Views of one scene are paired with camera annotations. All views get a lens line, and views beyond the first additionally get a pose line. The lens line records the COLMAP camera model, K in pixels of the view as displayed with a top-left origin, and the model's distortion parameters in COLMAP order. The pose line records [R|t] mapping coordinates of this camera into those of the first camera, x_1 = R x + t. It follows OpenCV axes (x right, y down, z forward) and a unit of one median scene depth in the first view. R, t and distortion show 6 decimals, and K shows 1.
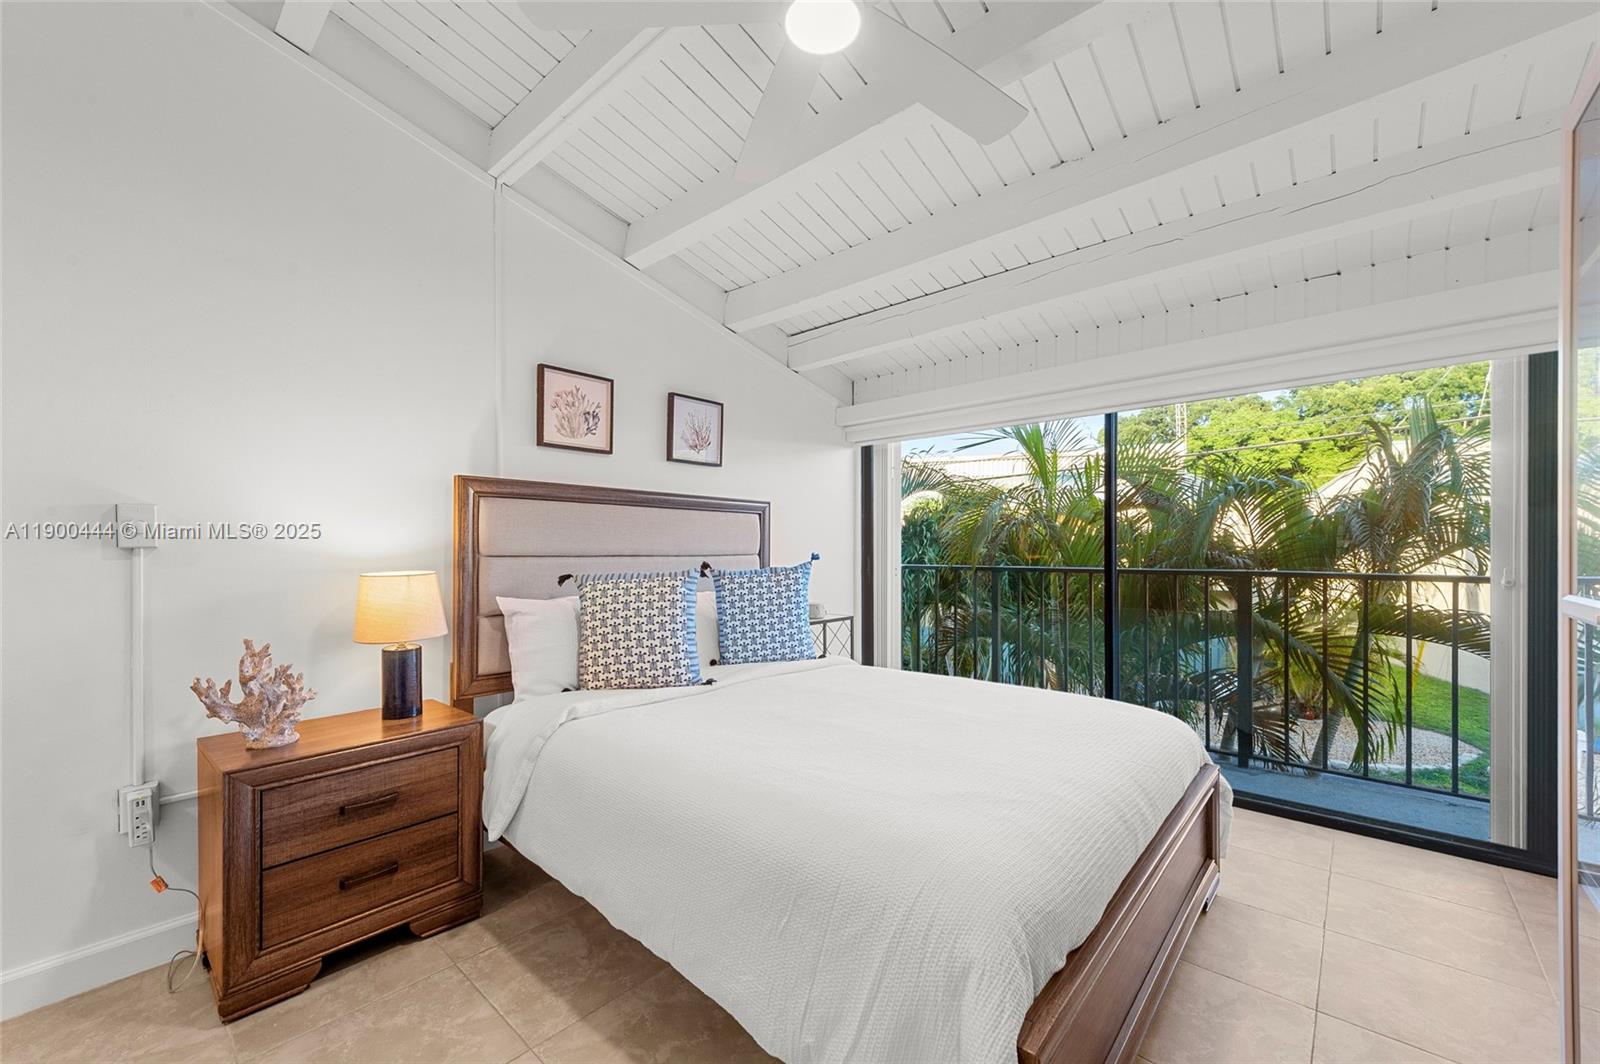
lens RADIAL K [[637.8, 0, 799.3], [0, 637.8, 555.3], [0, 0, 1]] dist [0.005934, -0.000244]
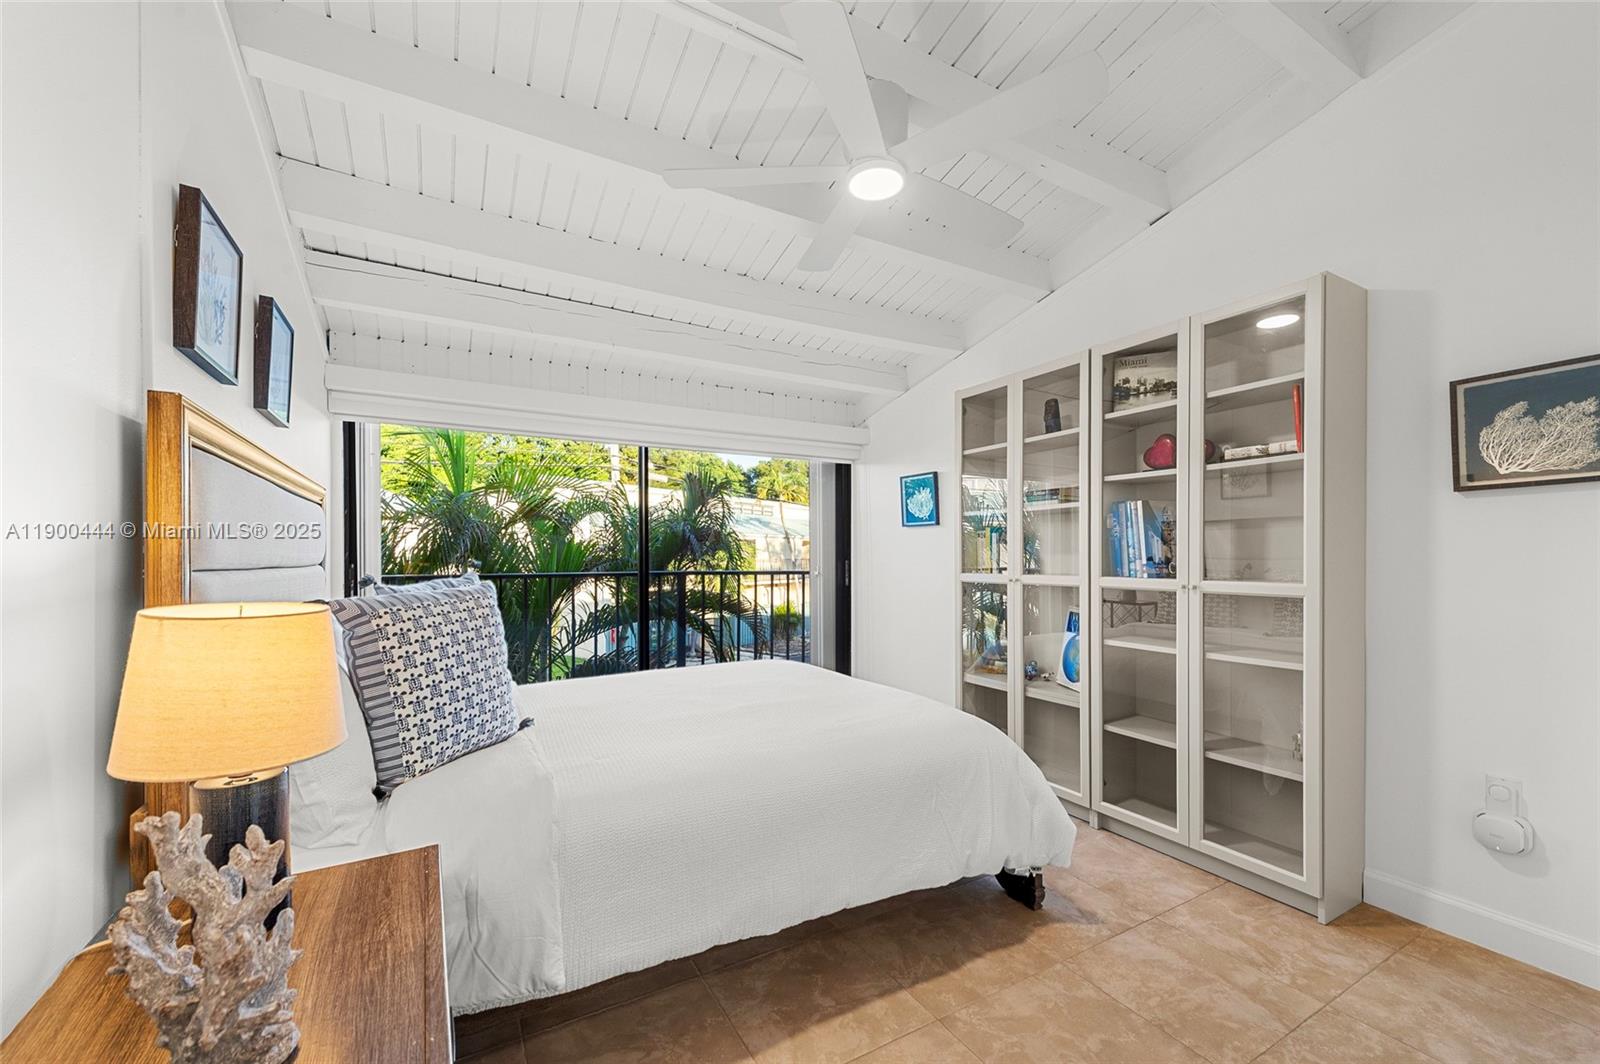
lens RADIAL K [[637.8, 0, 799.3], [0, 637.8, 555.3], [0, 0, 1]] dist [0.005934, -0.000244]
pose [[0.329567, -0.000616, 0.944132, -0.587479], [0.003817, 0.999992, -0.000680, -0.008313], [-0.944125, 0.003828, 0.329567, 0.299231]]
